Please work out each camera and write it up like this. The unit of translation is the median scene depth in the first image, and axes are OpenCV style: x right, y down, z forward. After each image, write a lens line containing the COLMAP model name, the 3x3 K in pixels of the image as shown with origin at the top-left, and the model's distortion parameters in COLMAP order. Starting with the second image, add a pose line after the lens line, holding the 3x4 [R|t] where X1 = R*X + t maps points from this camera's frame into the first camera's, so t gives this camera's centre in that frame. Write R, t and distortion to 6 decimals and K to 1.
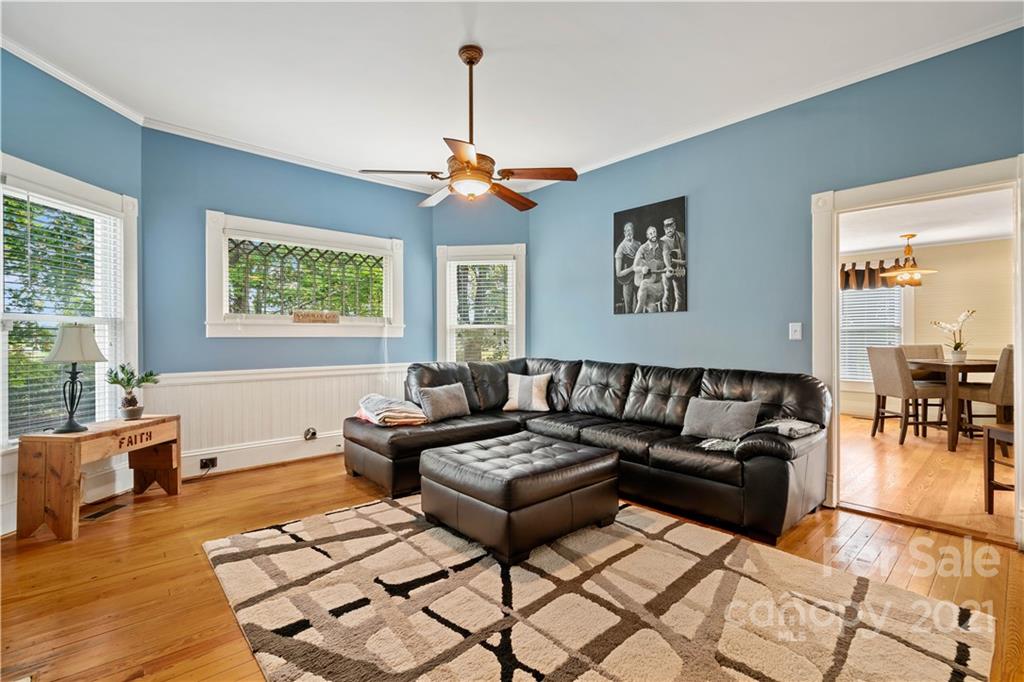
lens RADIAL K [[467.0, 0, 510.1], [0, 467.0, 340.5], [0, 0, 1]] dist [-0.008743, 0.001760]
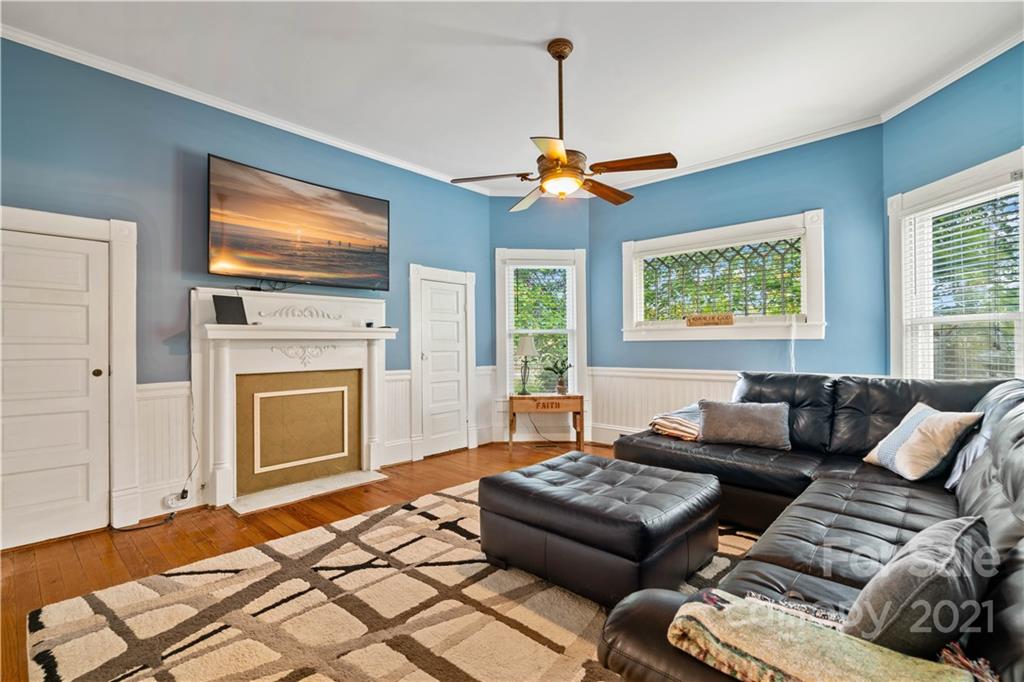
lens RADIAL K [[467.0, 0, 503.5], [0, 467.0, 340.4], [0, 0, 1]] dist [-0.008743, 0.001760]
pose [[0.077856, -0.005831, -0.996948, 0.992842], [0.001844, 0.999982, -0.005704, -0.002770], [0.996963, -0.001395, 0.077865, 0.911690]]
